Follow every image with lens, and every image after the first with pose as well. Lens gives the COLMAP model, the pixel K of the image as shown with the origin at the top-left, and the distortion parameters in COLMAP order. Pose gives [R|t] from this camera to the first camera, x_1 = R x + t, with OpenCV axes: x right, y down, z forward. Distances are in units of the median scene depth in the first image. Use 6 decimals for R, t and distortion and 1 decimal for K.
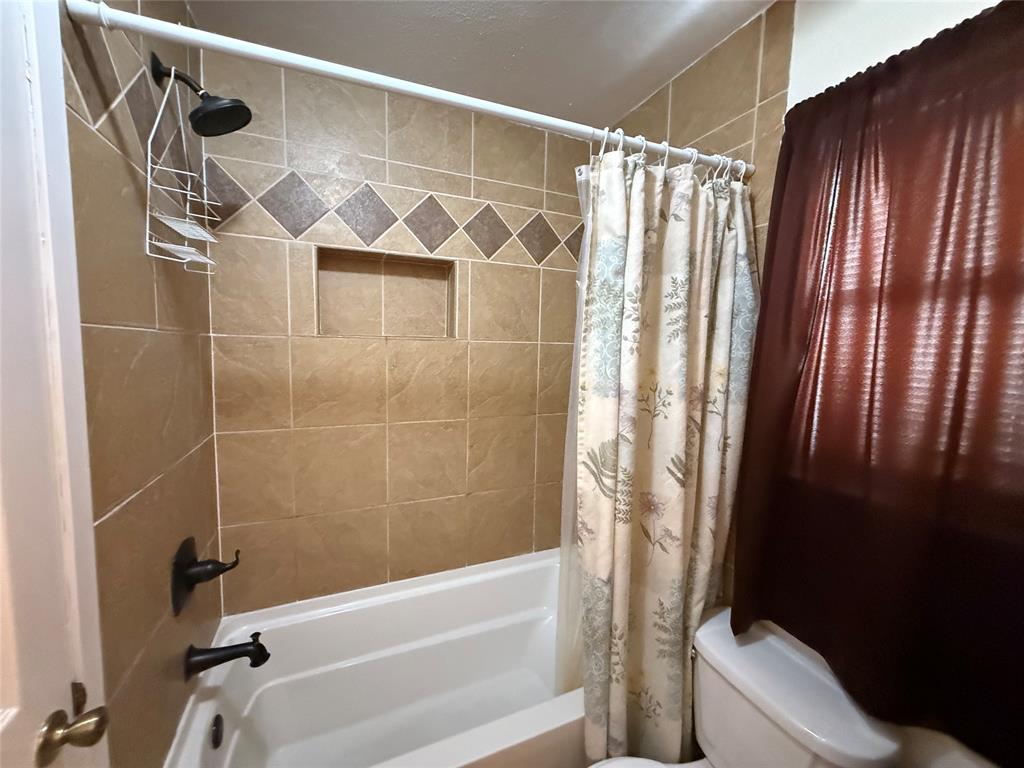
lens RADIAL K [[411.2, 0, 511.9], [0, 411.2, 383.0], [0, 0, 1]] dist [0.006194, -0.001003]
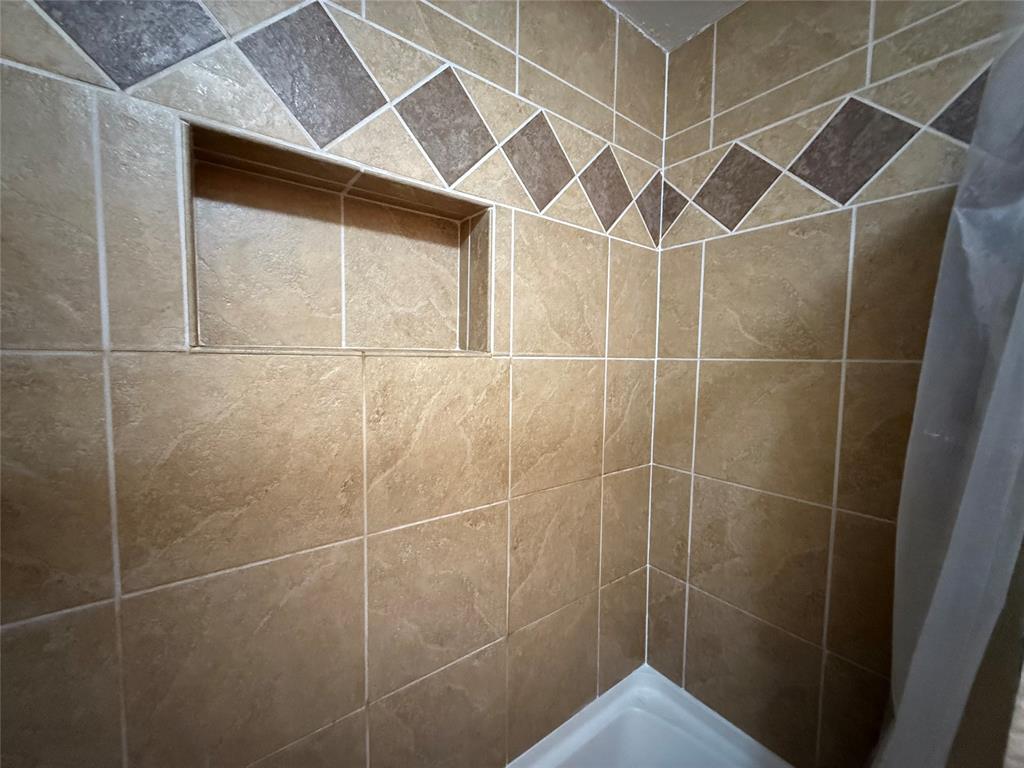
lens RADIAL K [[411.2, 0, 512.2], [0, 411.2, 384.4], [0, 0, 1]] dist [0.006194, -0.001003]
pose [[0.970771, -0.026552, 0.238536, -0.238277], [0.033072, 0.999180, -0.023373, -0.054804], [-0.237720, 0.030579, 0.970852, 0.479760]]
